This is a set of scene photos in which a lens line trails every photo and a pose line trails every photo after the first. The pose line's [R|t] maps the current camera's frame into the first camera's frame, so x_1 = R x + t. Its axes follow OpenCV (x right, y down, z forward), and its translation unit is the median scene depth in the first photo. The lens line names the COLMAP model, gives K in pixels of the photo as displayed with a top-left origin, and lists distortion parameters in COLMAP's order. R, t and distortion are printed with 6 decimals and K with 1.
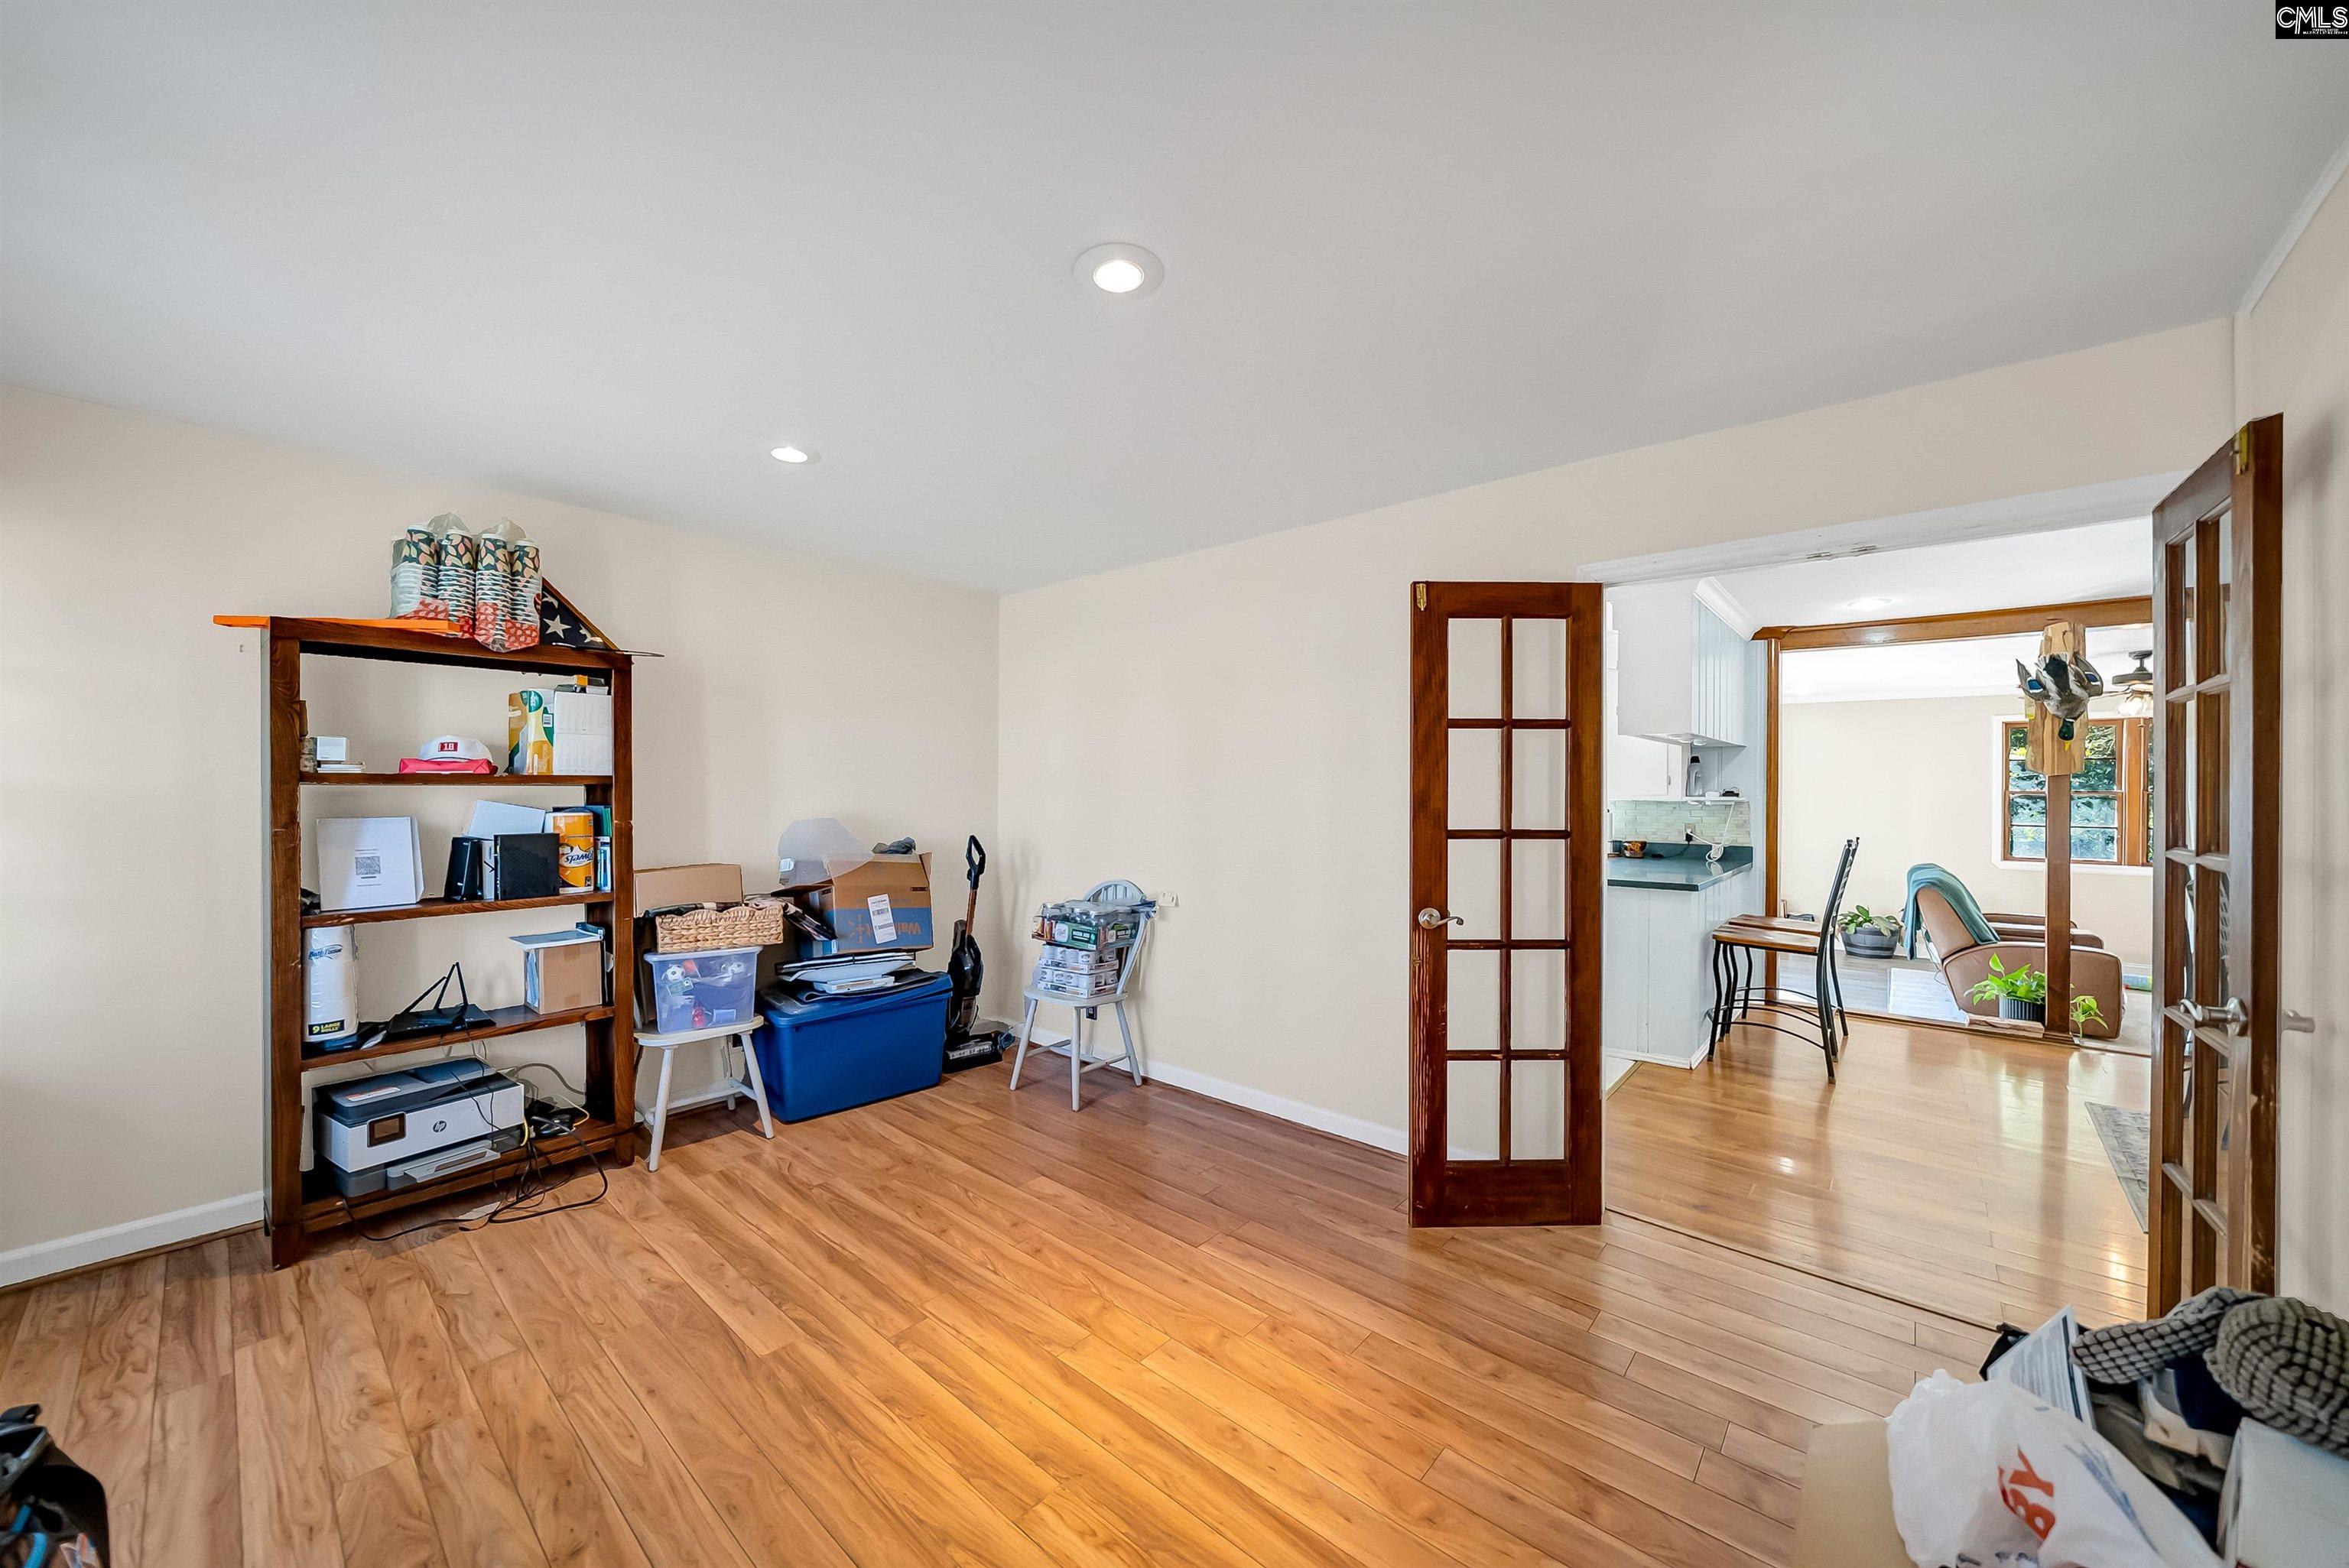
lens RADIAL K [[827.3, 0, 1174.5], [0, 827.3, 784.0], [0, 0, 1]] dist [0.000128, 0.000039]
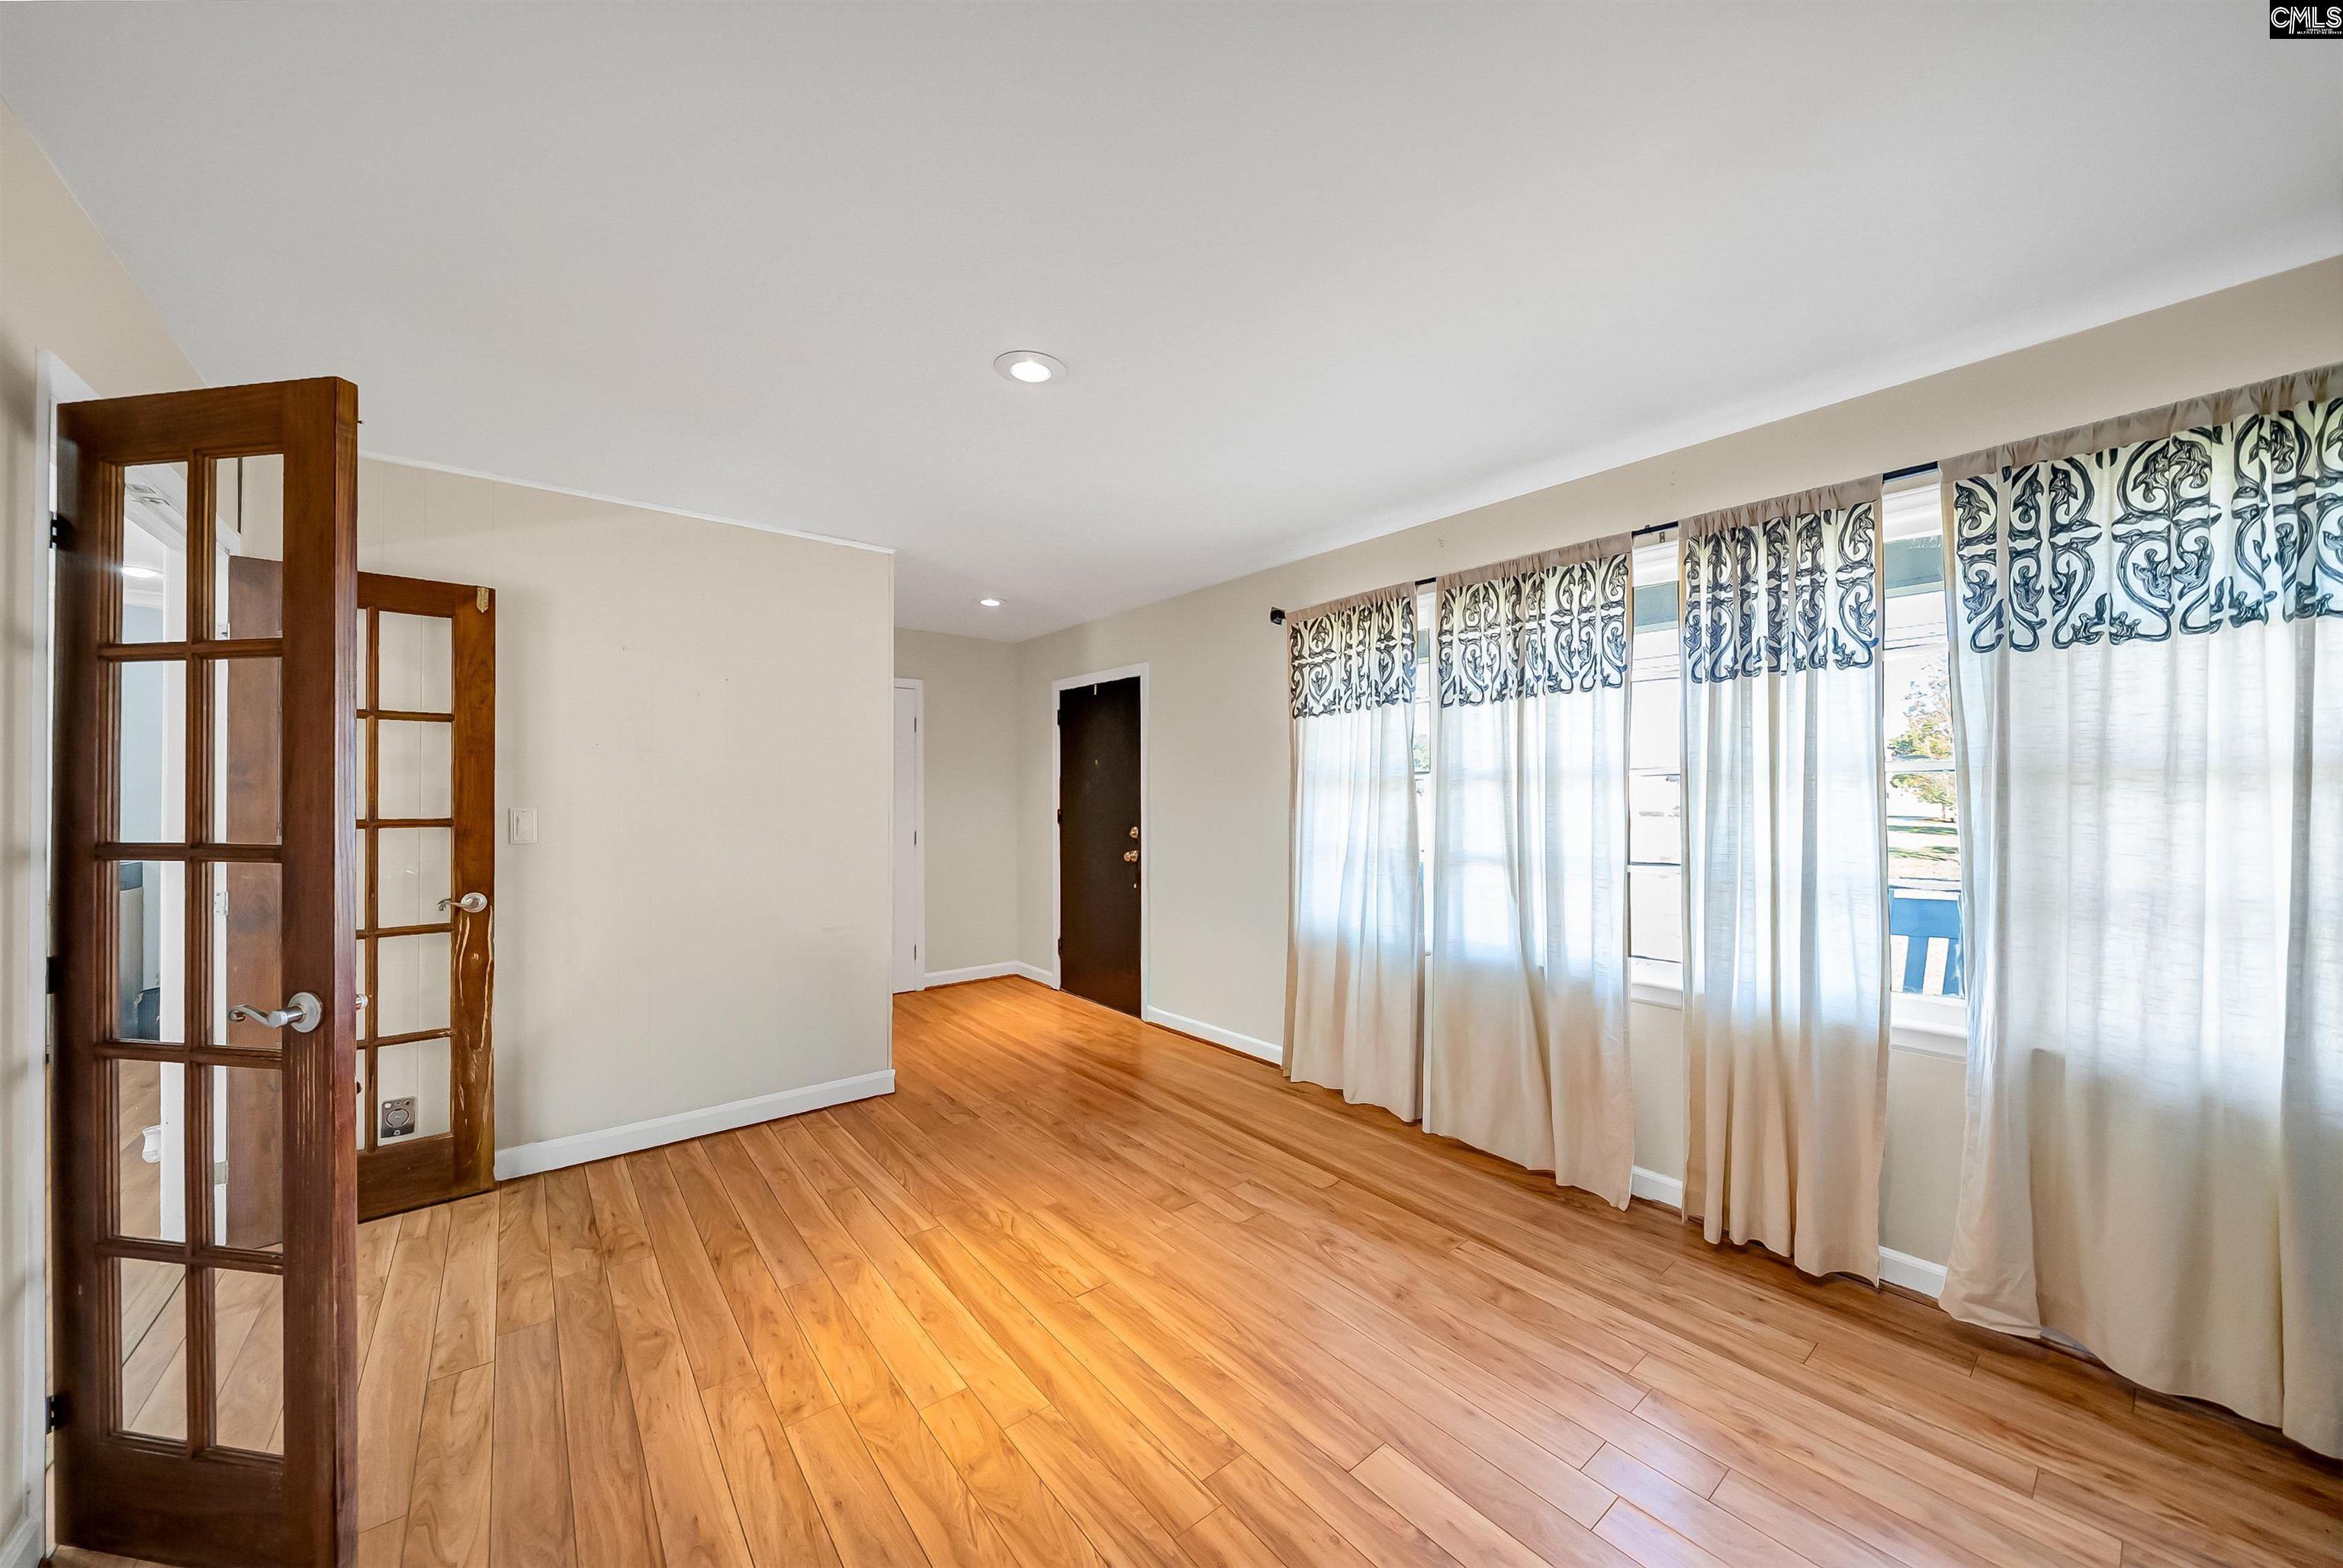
lens RADIAL K [[825.3, 0, 1171.5], [0, 825.3, 784.0], [0, 0, 1]] dist [0.000128, 0.000039]
pose [[-0.984011, -0.003336, 0.178074, -0.316734], [-0.008761, 0.999521, -0.029688, 0.030024], [-0.177890, -0.030774, -0.983569, 1.388384]]
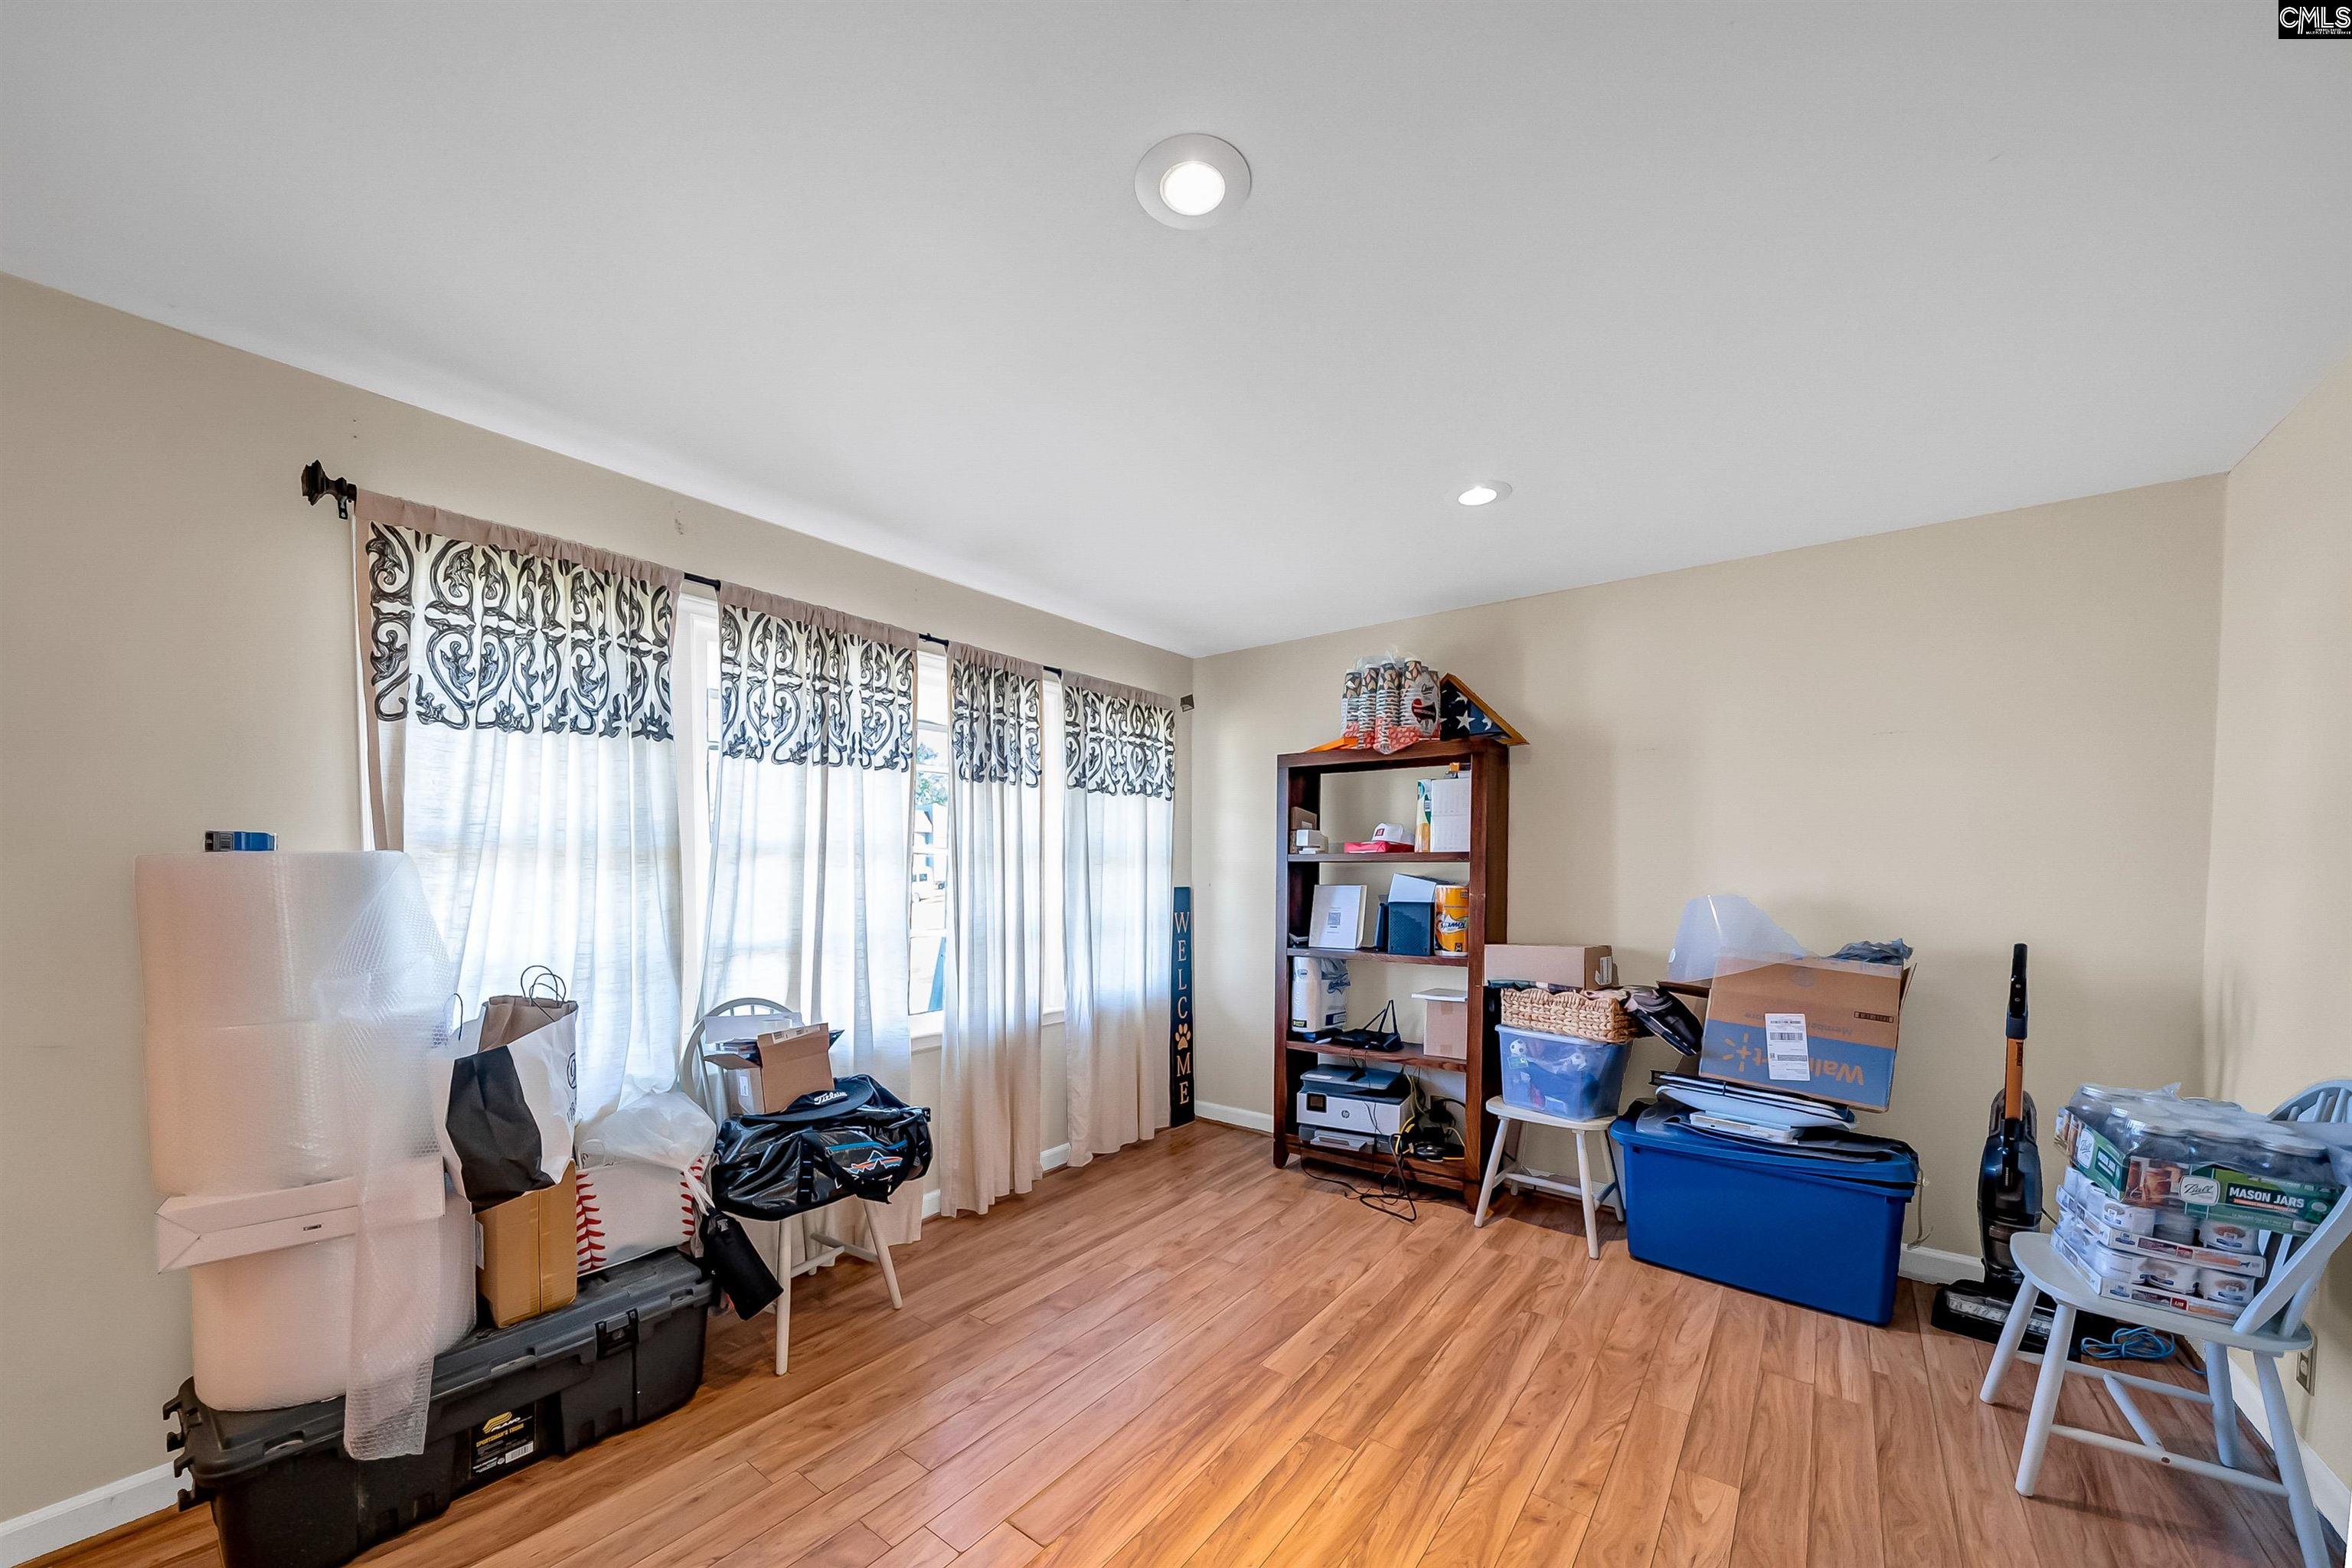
lens RADIAL K [[888.8, 0, 1165.0], [0, 888.8, 887.2], [0, 0, 1]] dist [0.000798, -0.000017]
pose [[0.064115, 0.023234, -0.997672, 0.507683], [0.009543, 0.999669, 0.023893, 0.004872], [0.997897, -0.011052, 0.063872, 0.584730]]
